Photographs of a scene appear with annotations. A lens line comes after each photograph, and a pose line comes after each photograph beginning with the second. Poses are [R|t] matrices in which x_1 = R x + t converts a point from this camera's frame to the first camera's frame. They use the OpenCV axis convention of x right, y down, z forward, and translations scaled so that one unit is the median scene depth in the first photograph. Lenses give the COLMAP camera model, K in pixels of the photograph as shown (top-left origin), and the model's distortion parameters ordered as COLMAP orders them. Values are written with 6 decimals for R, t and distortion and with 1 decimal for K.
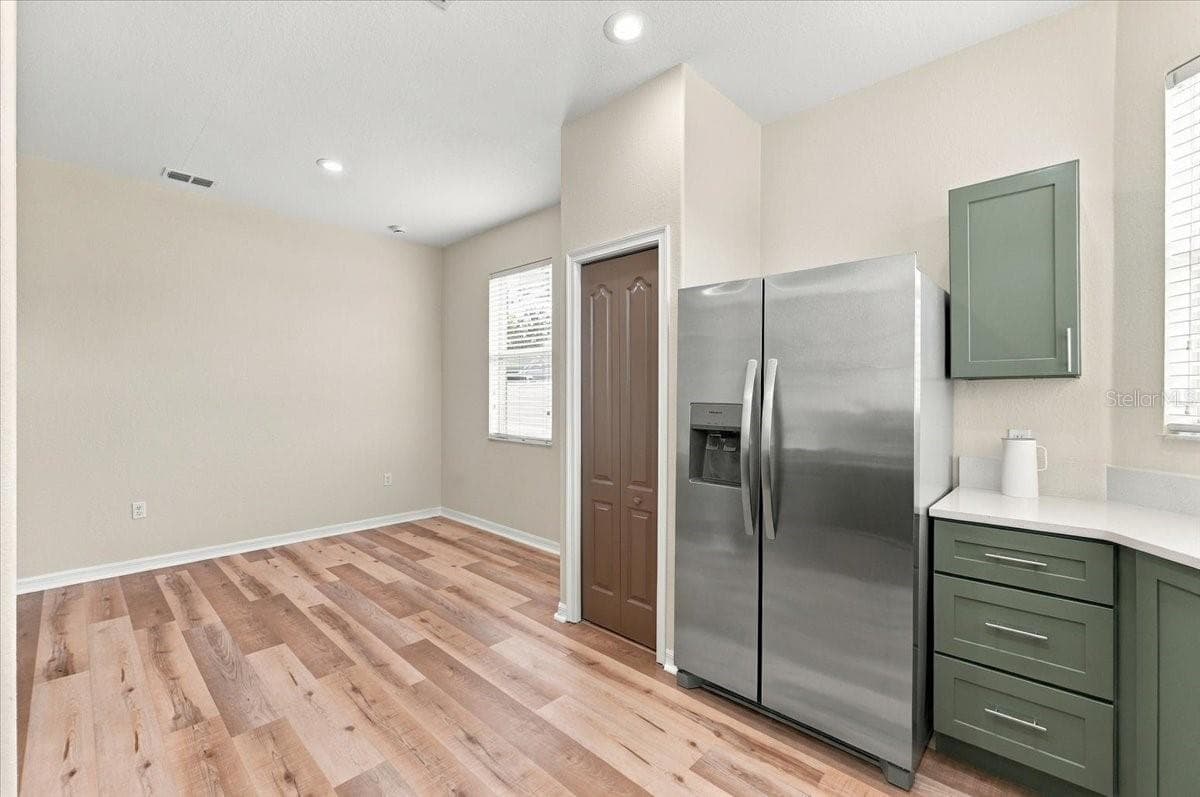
lens RADIAL K [[510.0, 0, 594.6], [0, 510.0, 393.1], [0, 0, 1]] dist [-0.003244, -0.000204]
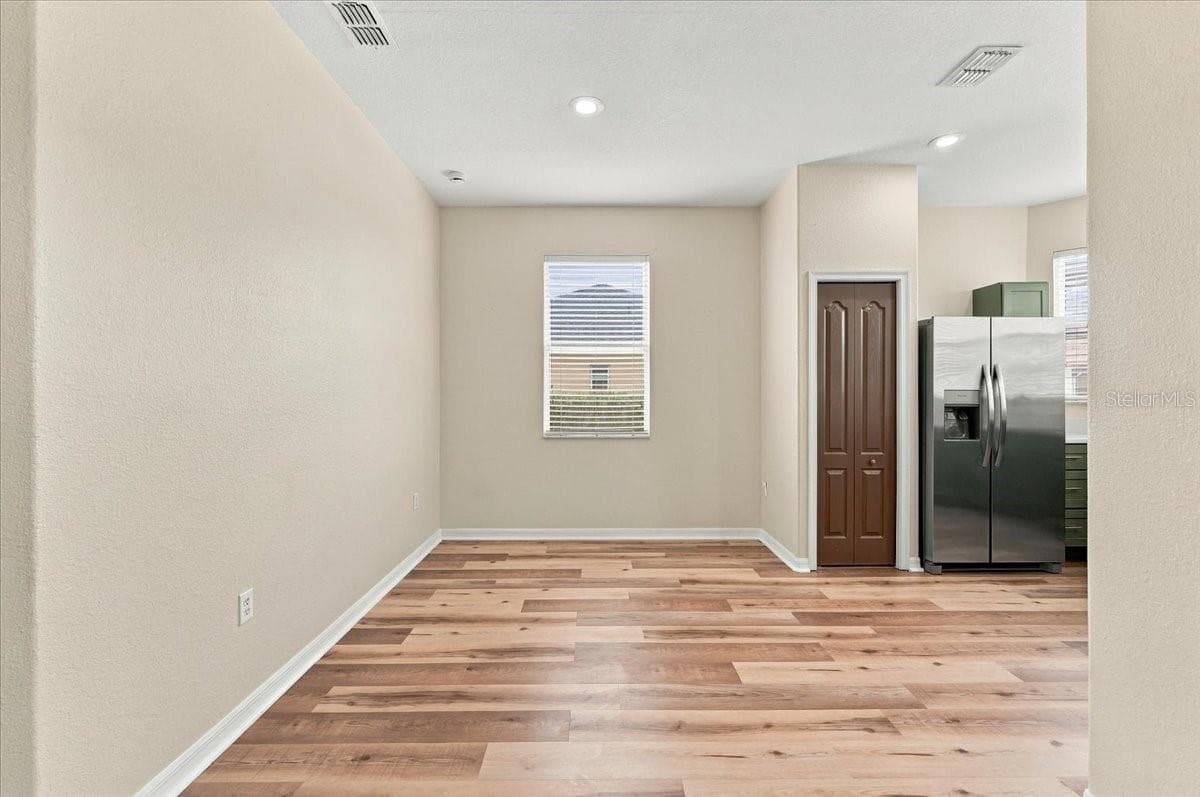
lens RADIAL K [[510.0, 0, 594.6], [0, 510.0, 393.1], [0, 0, 1]] dist [-0.003244, -0.000204]
pose [[0.715832, -0.003502, 0.698264, -1.131879], [0.002648, 0.999994, 0.002301, 0.013744], [-0.698268, 0.000201, 0.715837, 0.426998]]
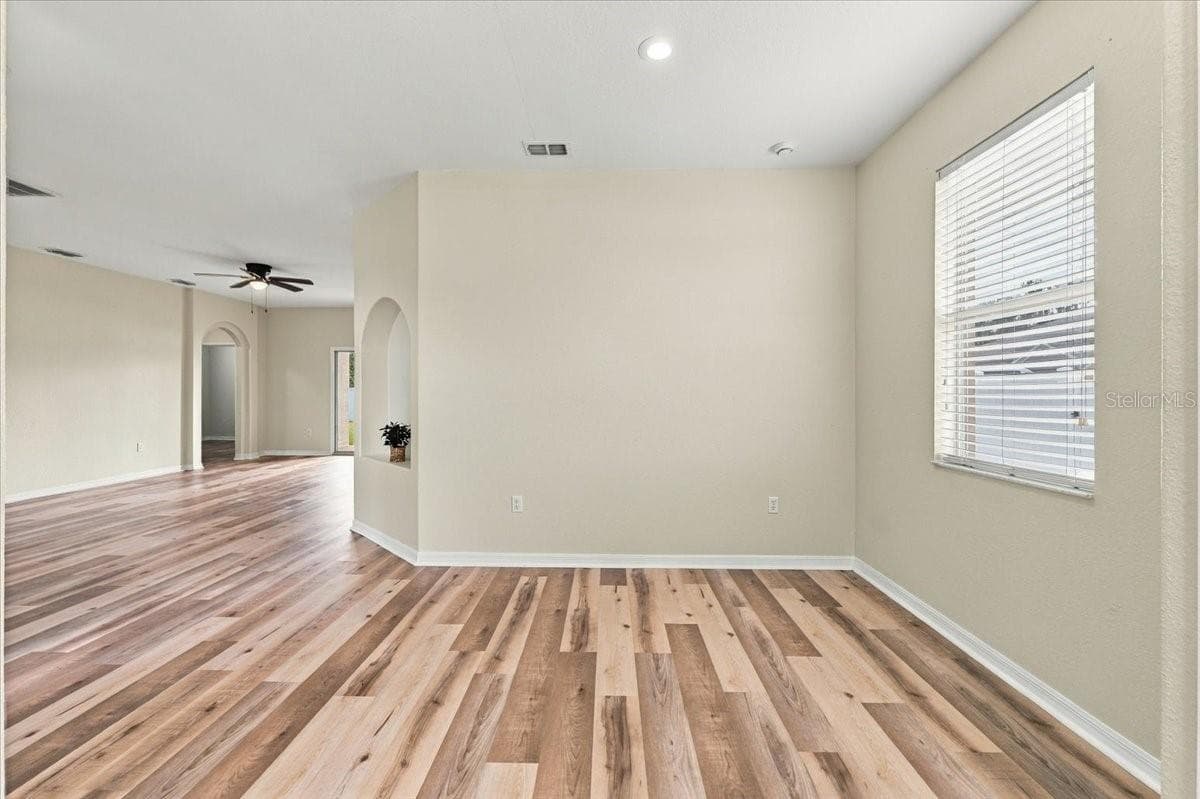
lens RADIAL K [[510.0, 0, 594.6], [0, 510.0, 394.1], [0, 0, 1]] dist [-0.003244, -0.000204]
pose [[0.675550, 0.000655, -0.737314, -0.066833], [0.000950, 0.999998, 0.001758, 0.015727], [0.737314, -0.001888, 0.675548, 0.497512]]
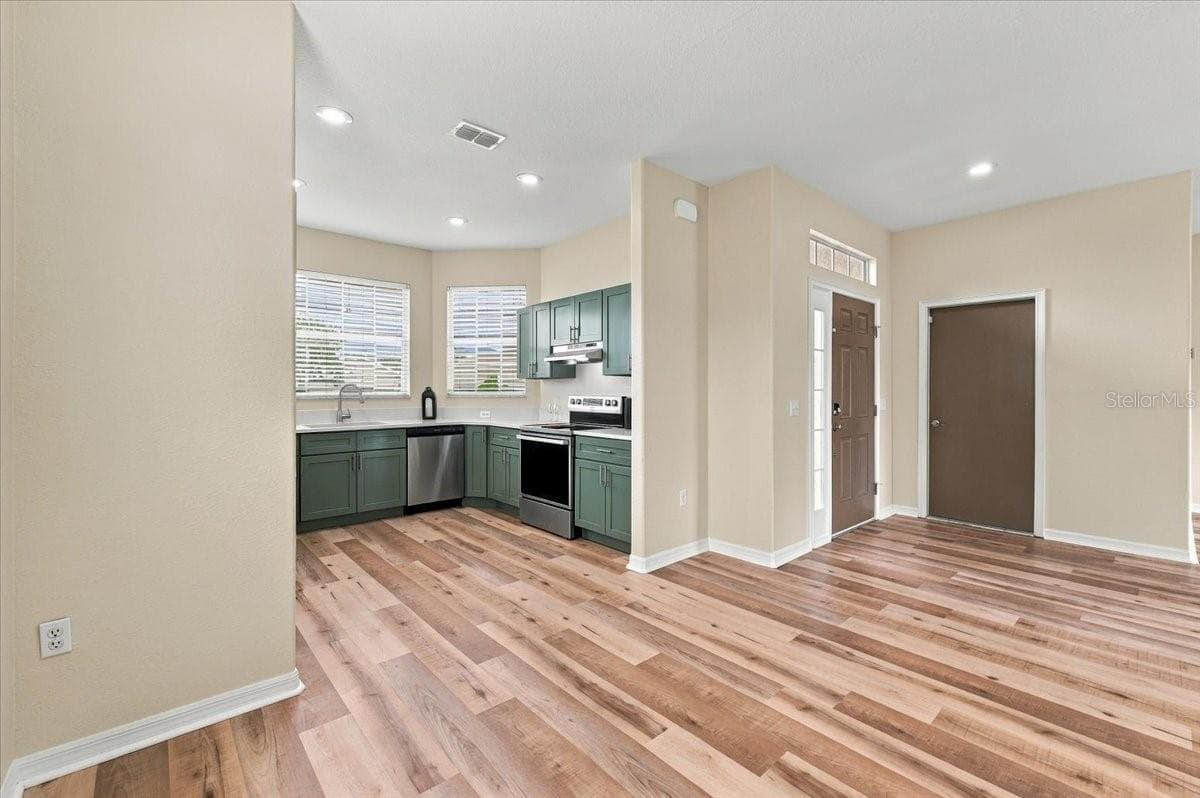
lens RADIAL K [[501.9, 0, 596.6], [0, 501.9, 396.3], [0, 0, 1]] dist [0.001005, -0.000111]
pose [[-0.997055, -0.005438, 0.076496, -0.489554], [-0.004635, 0.999932, 0.010673, 0.015120], [-0.076549, 0.010287, -0.997013, 1.503067]]
